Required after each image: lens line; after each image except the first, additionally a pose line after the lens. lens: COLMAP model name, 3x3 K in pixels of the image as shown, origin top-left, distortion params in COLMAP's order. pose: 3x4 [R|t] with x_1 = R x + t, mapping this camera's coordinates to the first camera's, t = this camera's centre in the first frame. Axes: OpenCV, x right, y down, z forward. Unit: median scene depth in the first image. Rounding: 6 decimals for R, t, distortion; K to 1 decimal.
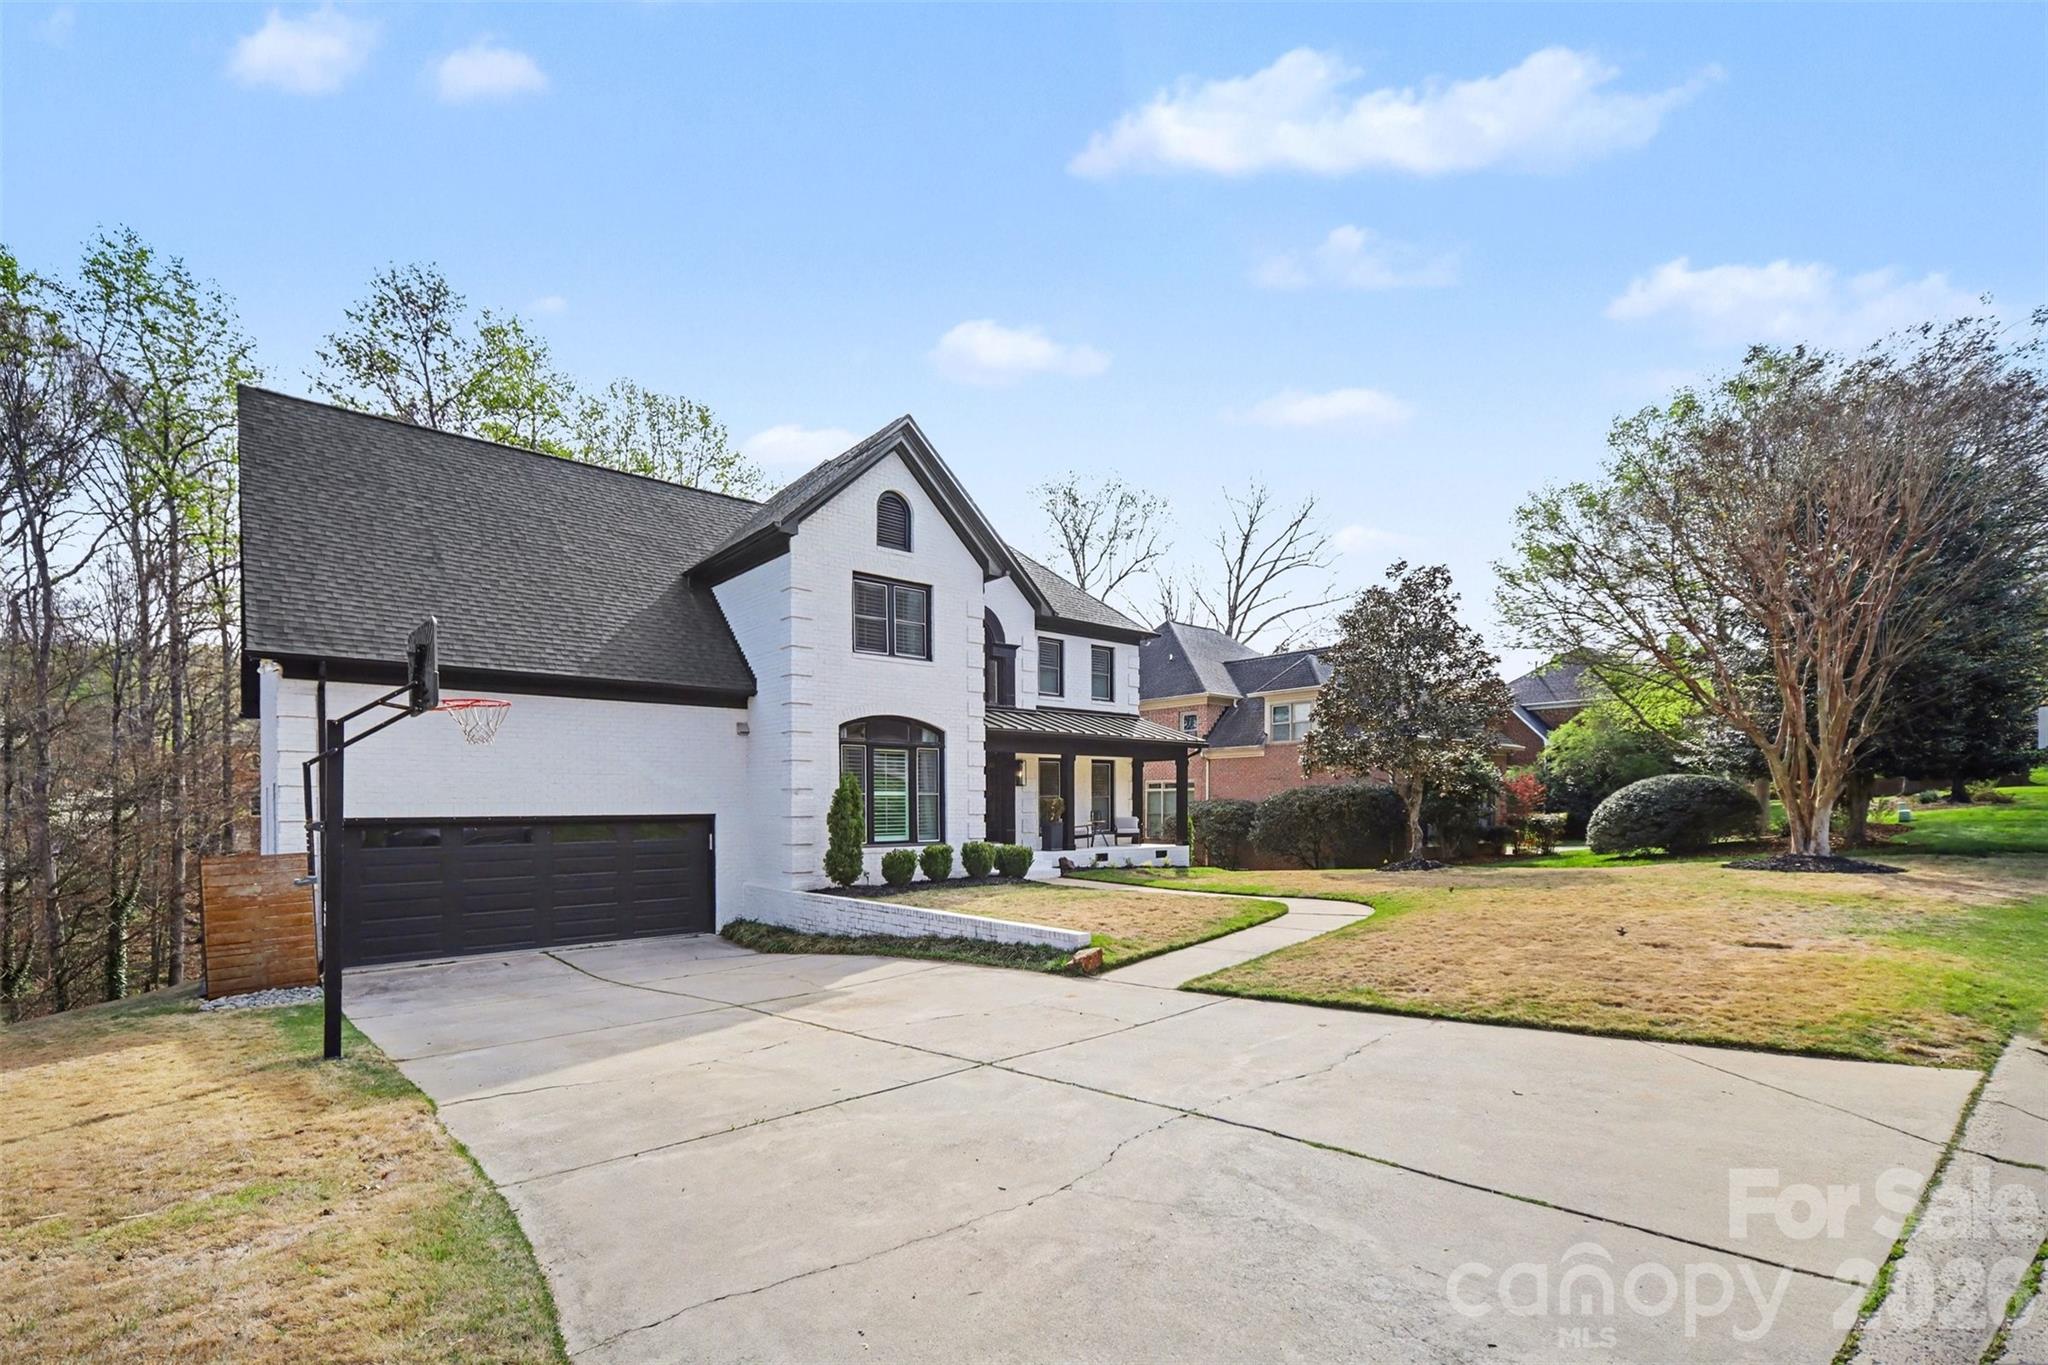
lens RADIAL K [[902.0, 0, 1022.4], [0, 902.0, 662.2], [0, 0, 1]] dist [0.026516, 0.000006]
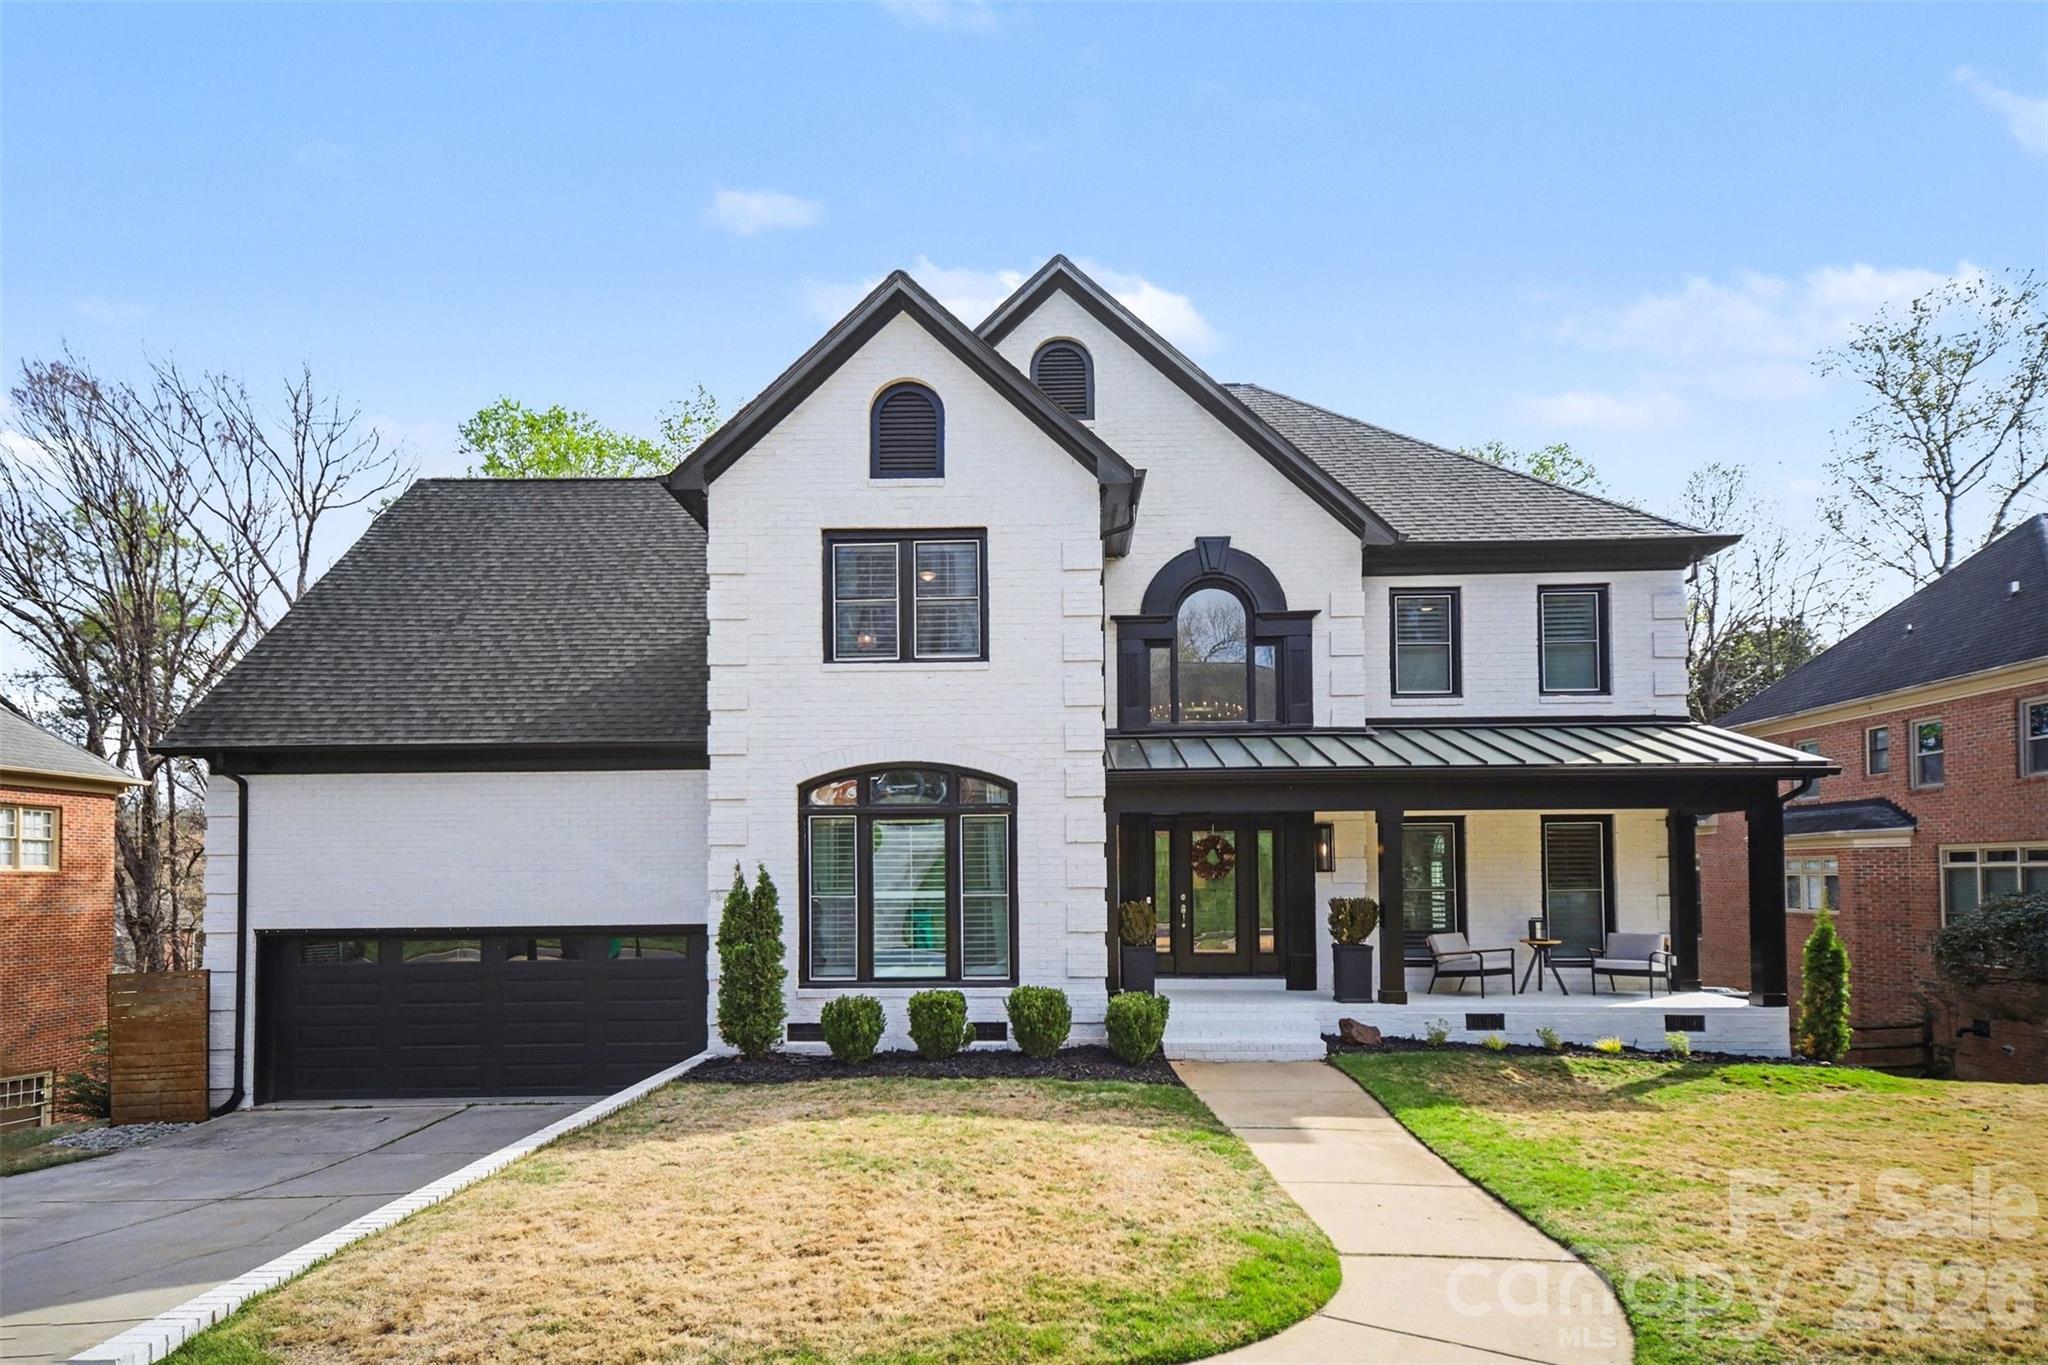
lens RADIAL K [[1047.4, 0, 1024.2], [0, 1047.4, 755.9], [0, 0, 1]] dist [0.038012, -0.000105]
pose [[0.744483, -0.079566, -0.662884, 0.340716], [0.108666, 0.994075, 0.002723, 0.057883], [0.658739, -0.074060, 0.748717, 0.511285]]
